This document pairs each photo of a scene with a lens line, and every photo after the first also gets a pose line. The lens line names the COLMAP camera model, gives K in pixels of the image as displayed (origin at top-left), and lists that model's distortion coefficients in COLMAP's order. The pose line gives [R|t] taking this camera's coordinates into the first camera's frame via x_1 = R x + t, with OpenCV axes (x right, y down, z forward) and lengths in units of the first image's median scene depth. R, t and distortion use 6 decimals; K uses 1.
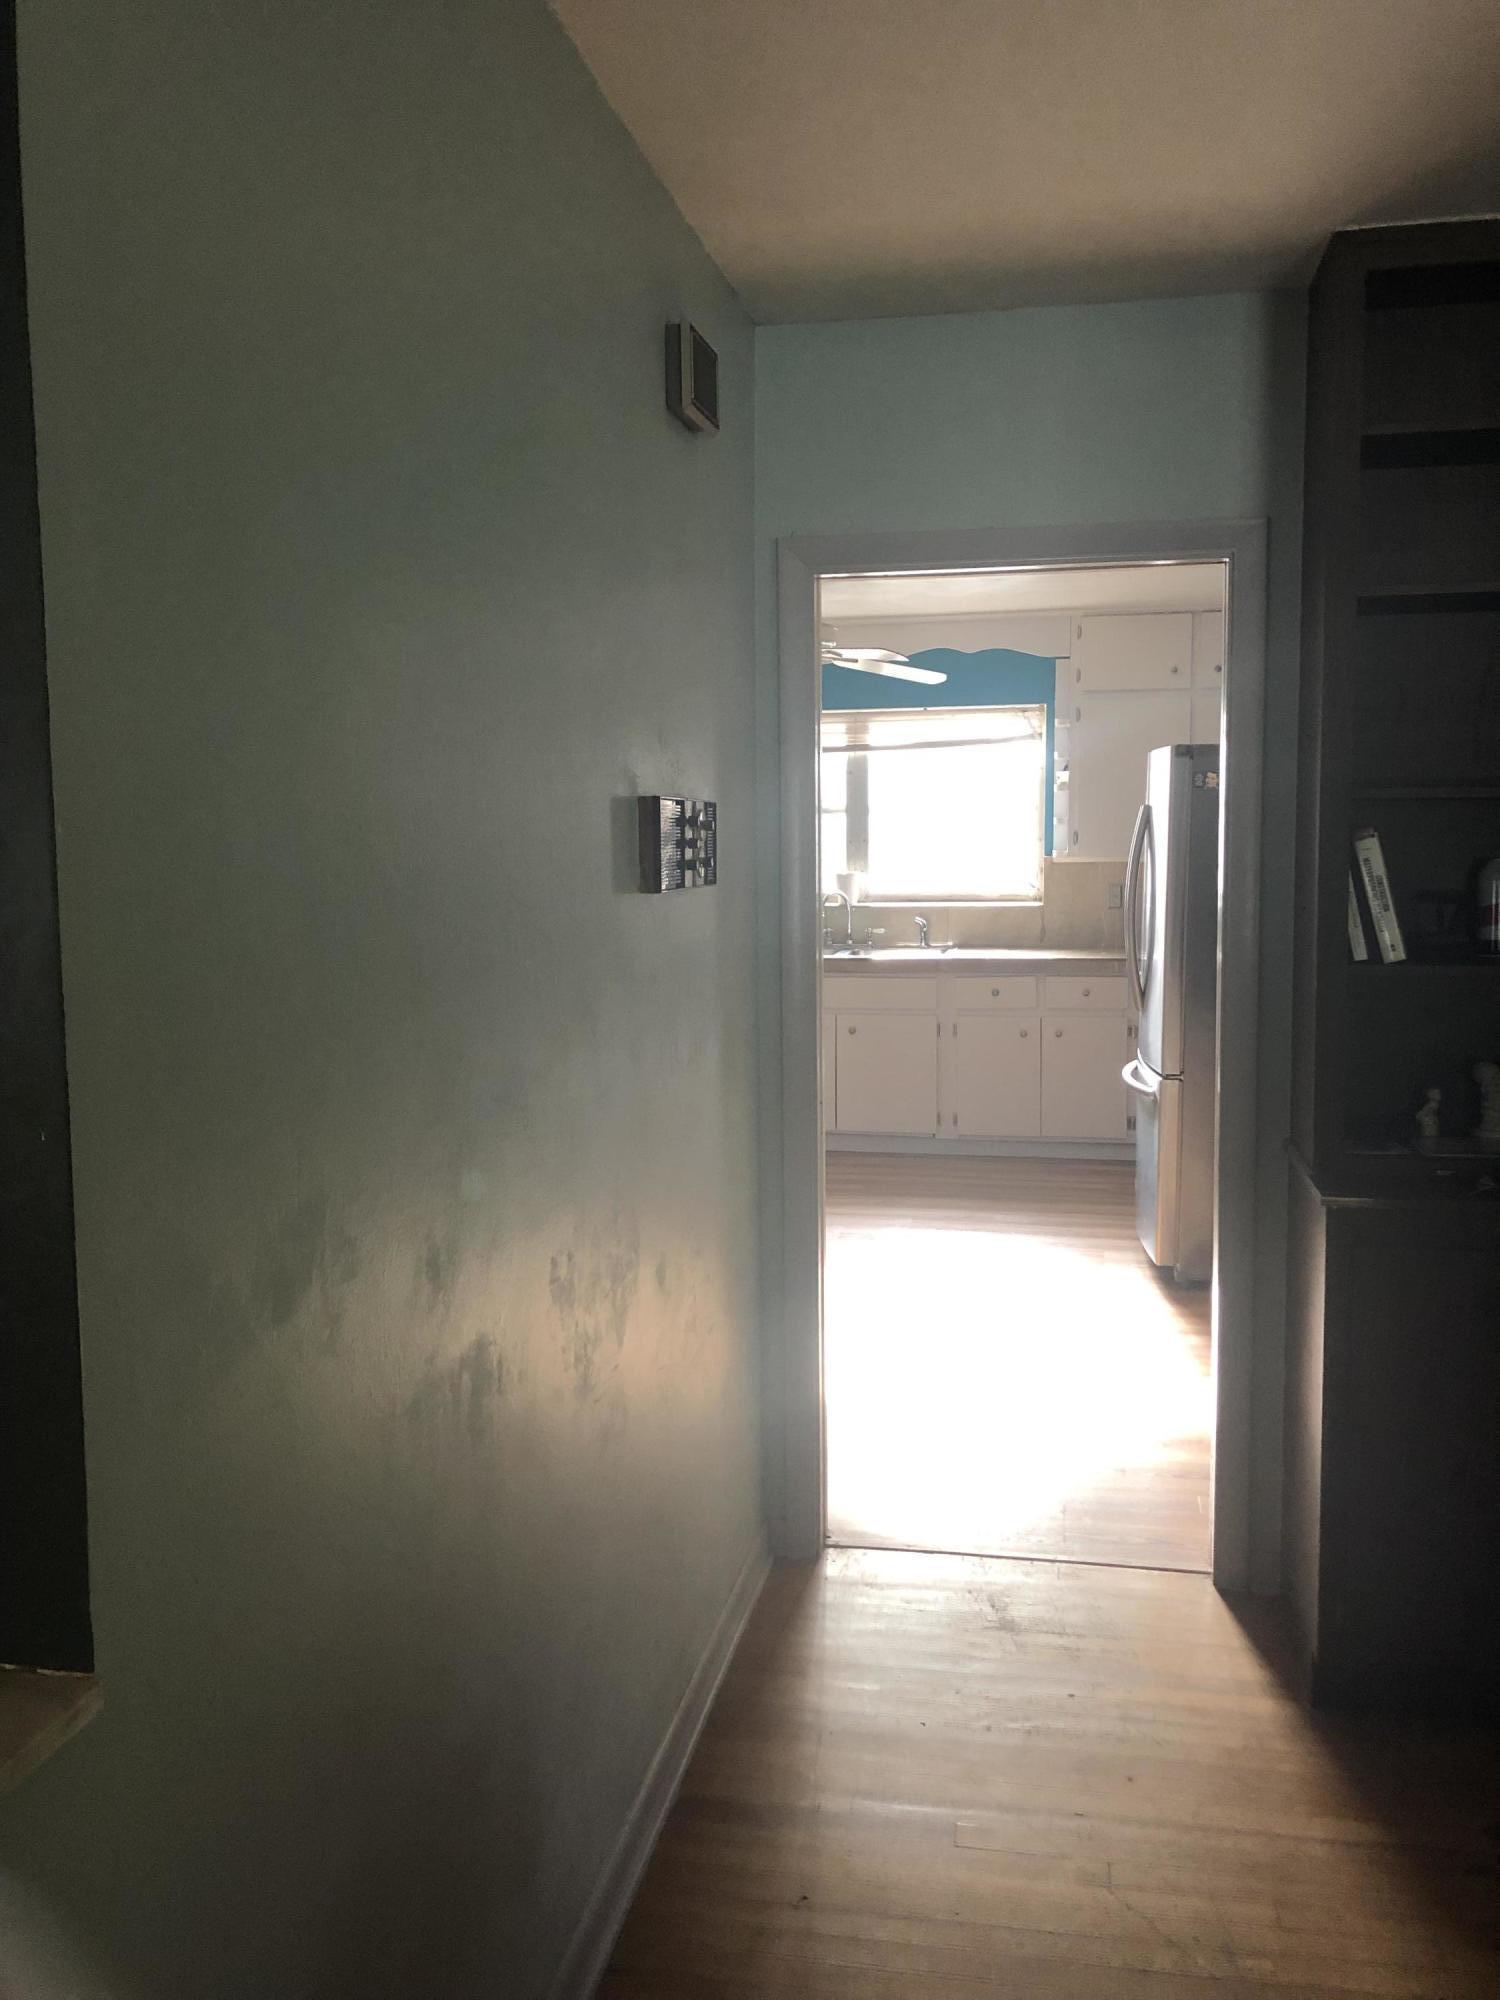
lens RADIAL K [[1633.1, 0, 758.0], [0, 1633.1, 990.4], [0, 0, 1]] dist [0.044051, -0.063895]
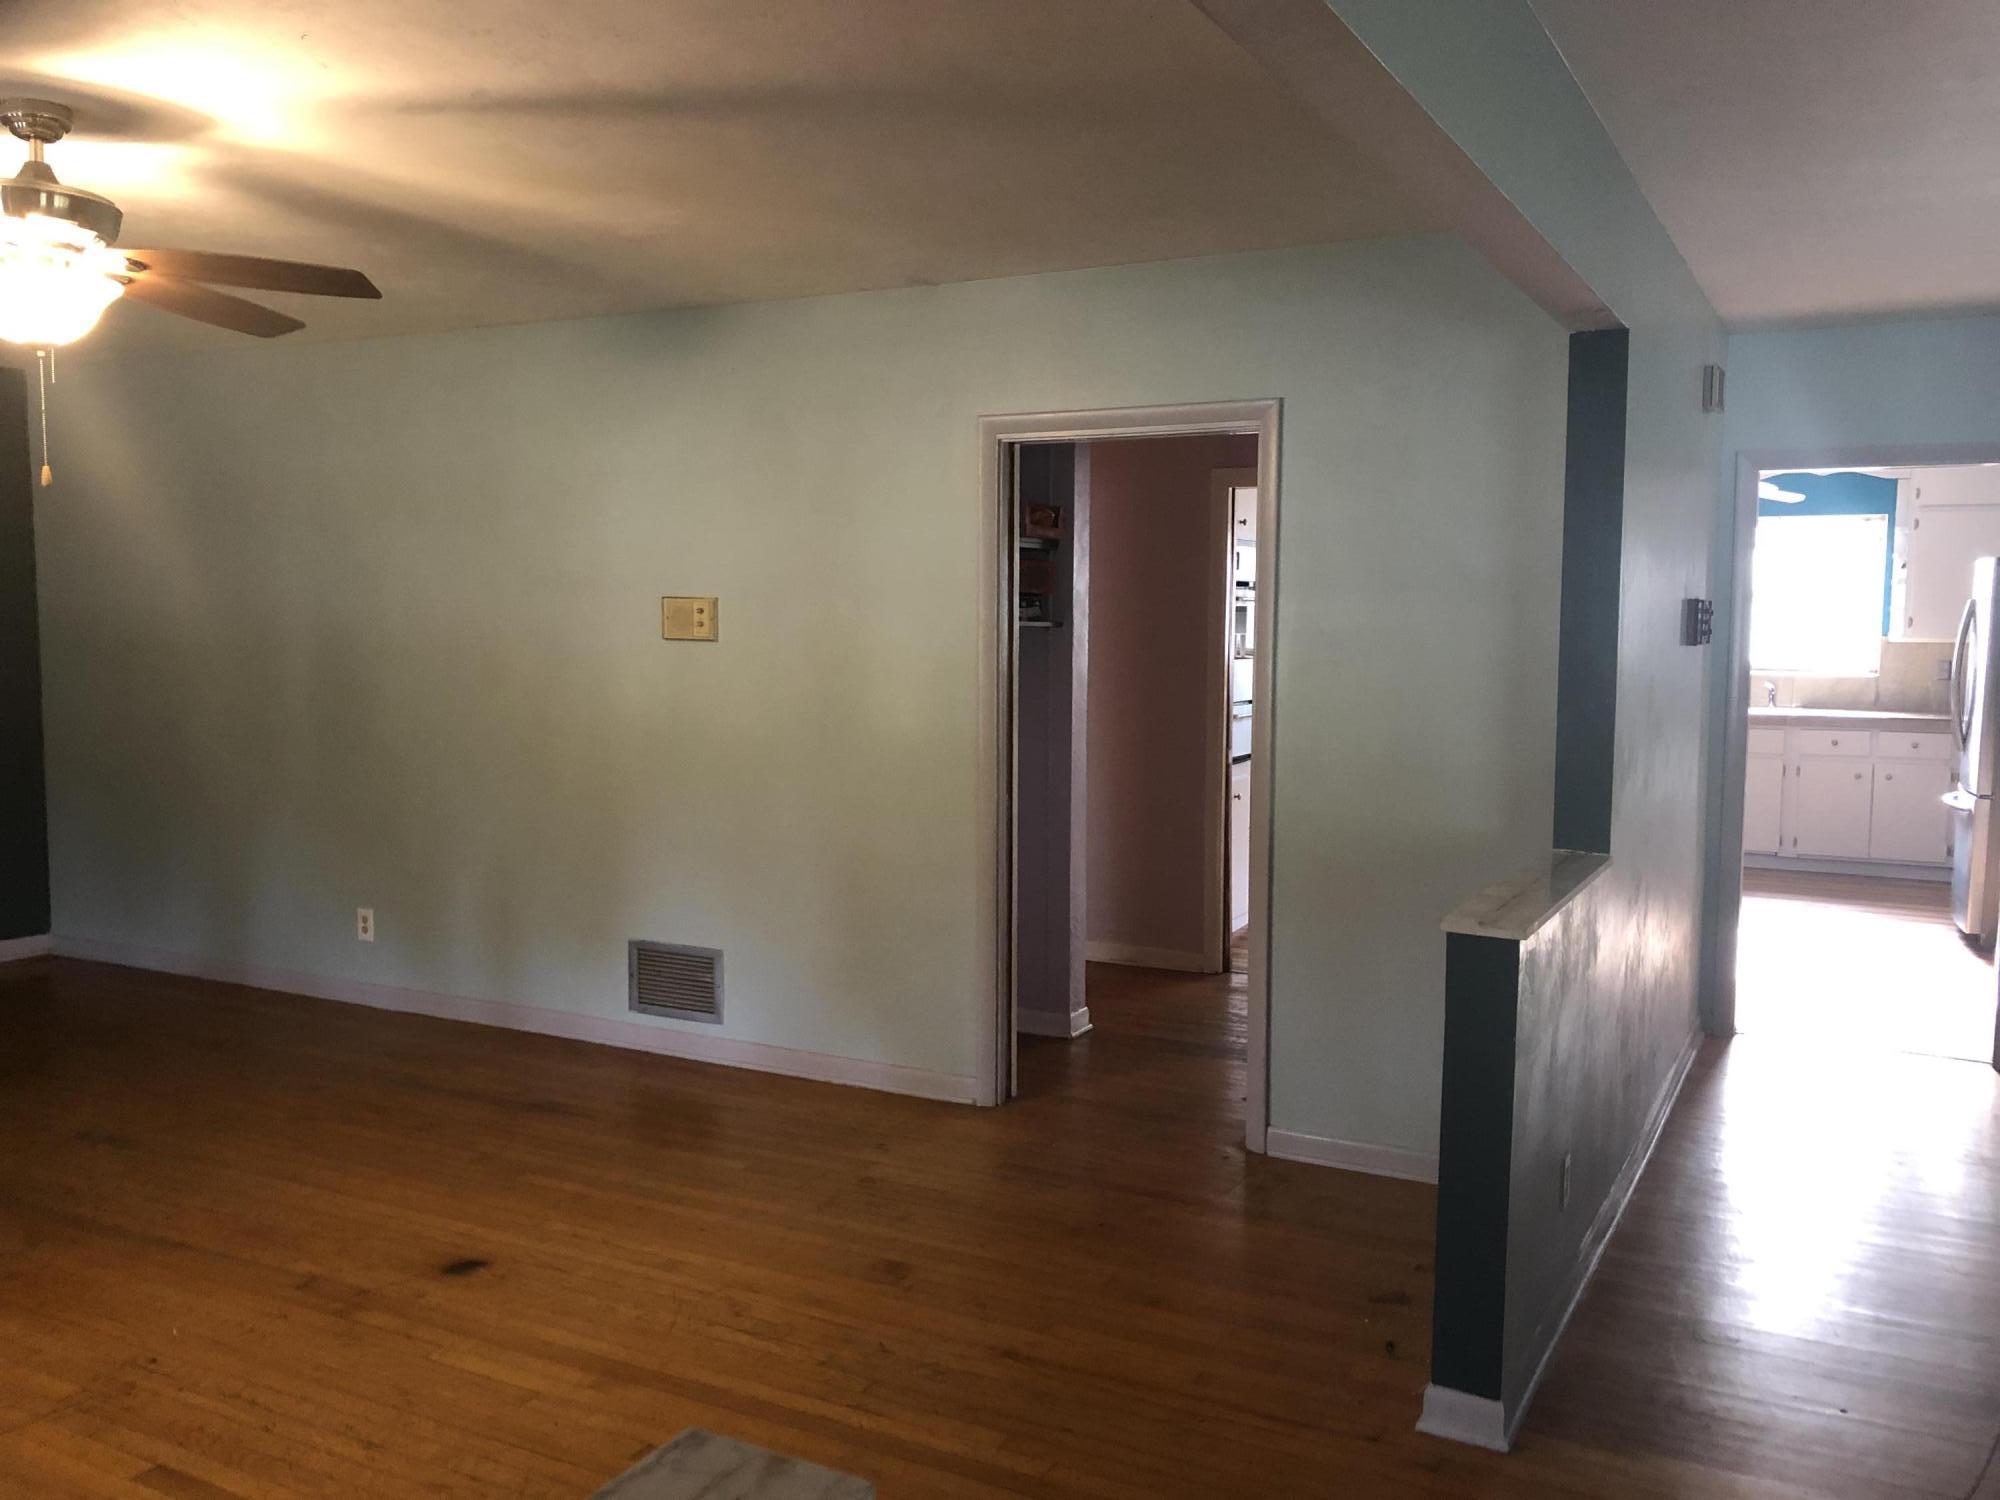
lens RADIAL K [[1633.1, 0, 1018.8], [0, 1633.1, 749.8], [0, 0, 1]] dist [0.044051, -0.063895]
pose [[0.955965, 0.040962, -0.290607, -0.089687], [-0.043357, 0.999058, -0.001805, 0.036651], [0.290260, 0.014325, 0.956841, -0.408296]]
